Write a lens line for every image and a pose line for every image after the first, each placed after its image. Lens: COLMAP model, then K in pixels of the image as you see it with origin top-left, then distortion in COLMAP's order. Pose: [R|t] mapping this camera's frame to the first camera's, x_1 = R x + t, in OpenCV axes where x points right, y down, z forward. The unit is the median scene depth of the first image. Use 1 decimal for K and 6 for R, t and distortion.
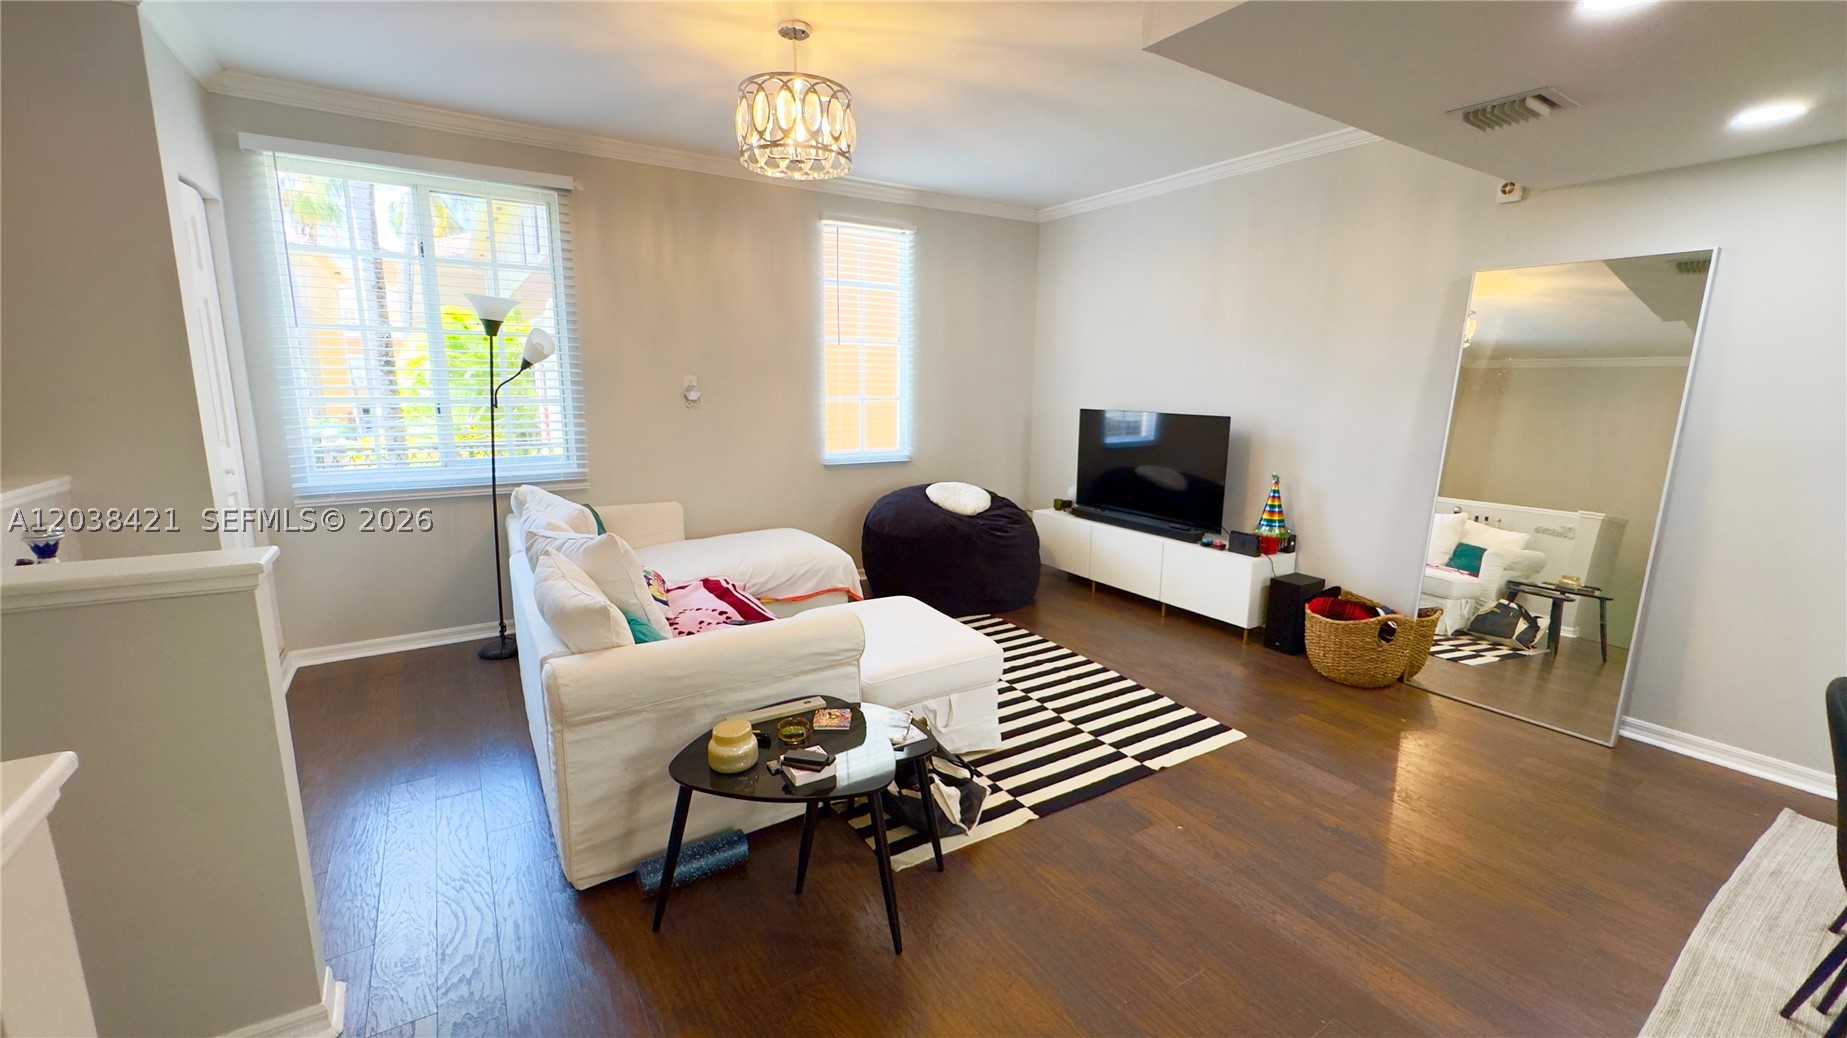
lens RADIAL K [[734.8, 0, 928.7], [0, 734.8, 512.5], [0, 0, 1]] dist [-0.005094, 0.001063]
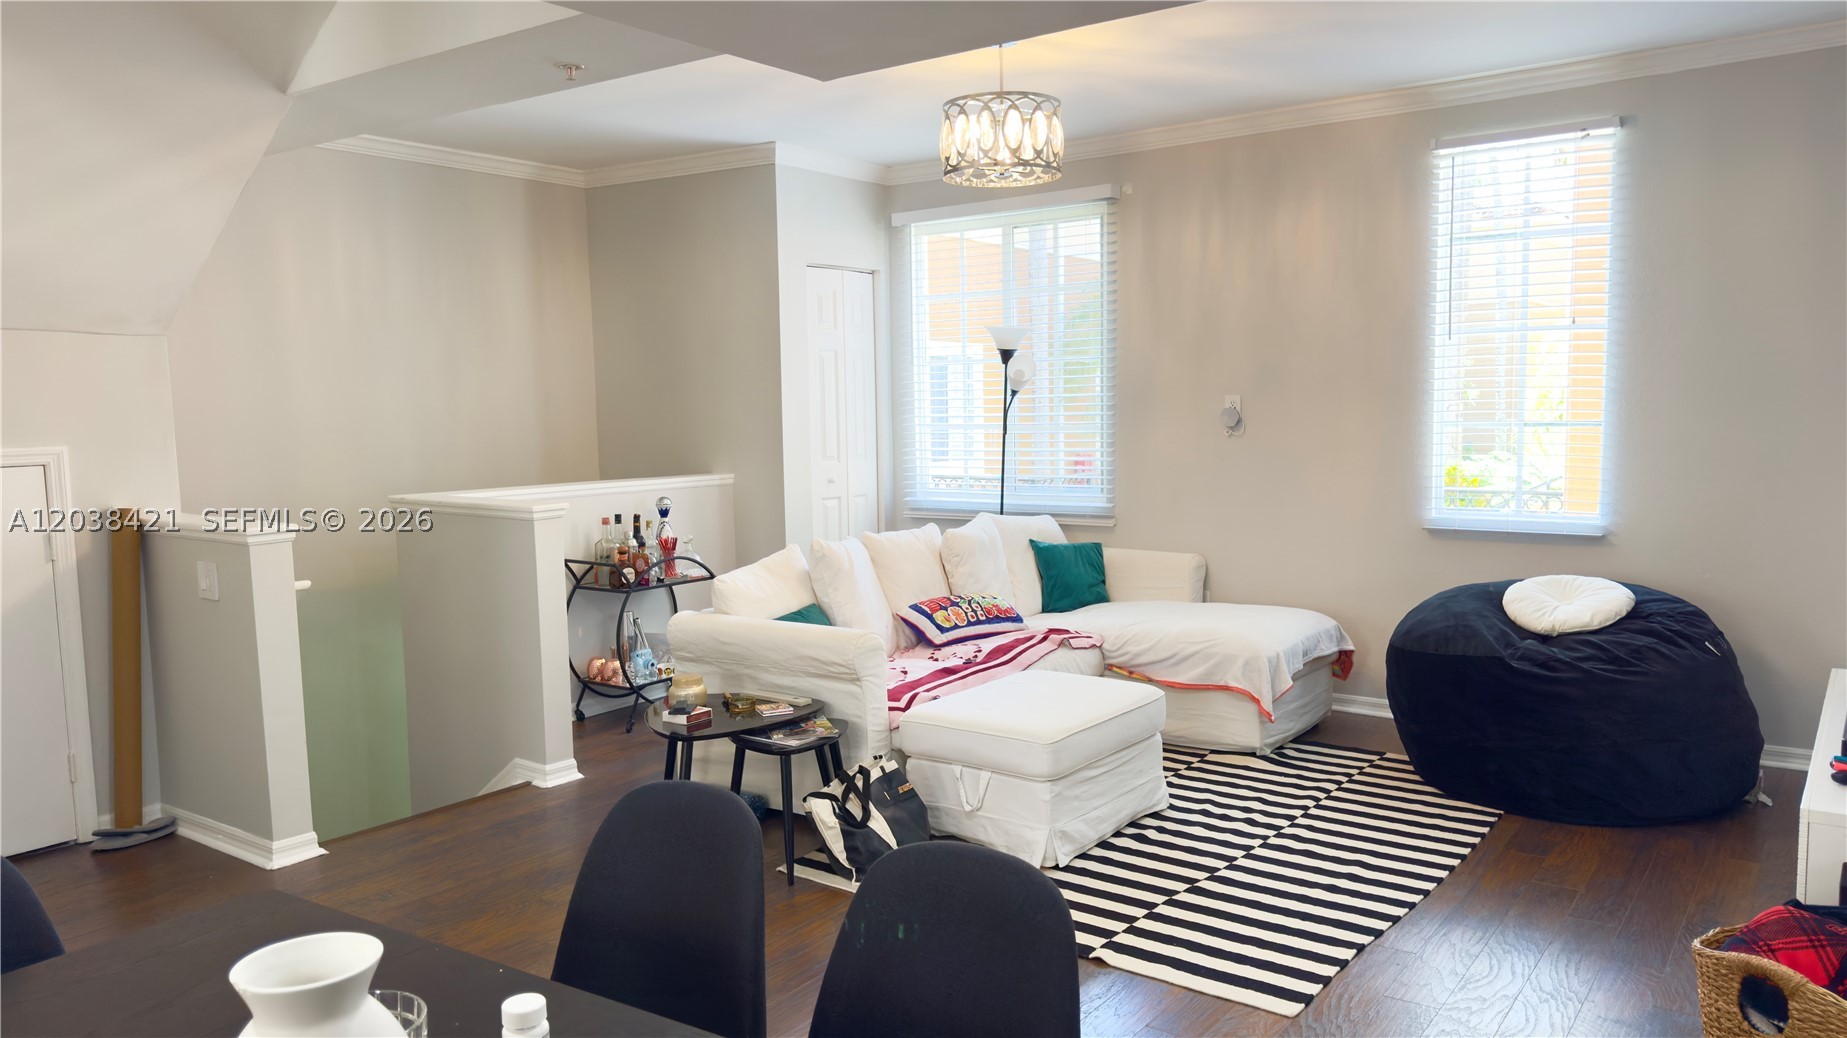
lens RADIAL K [[1295.7, 0, 926.8], [0, 1295.7, 528.3], [0, 0, 1]] dist [0.044190, -0.060032]
pose [[0.351438, 0.071575, -0.933471, 0.997643], [-0.143937, 0.989350, 0.021669, -0.036609], [0.925080, 0.126745, 0.357997, 0.270290]]
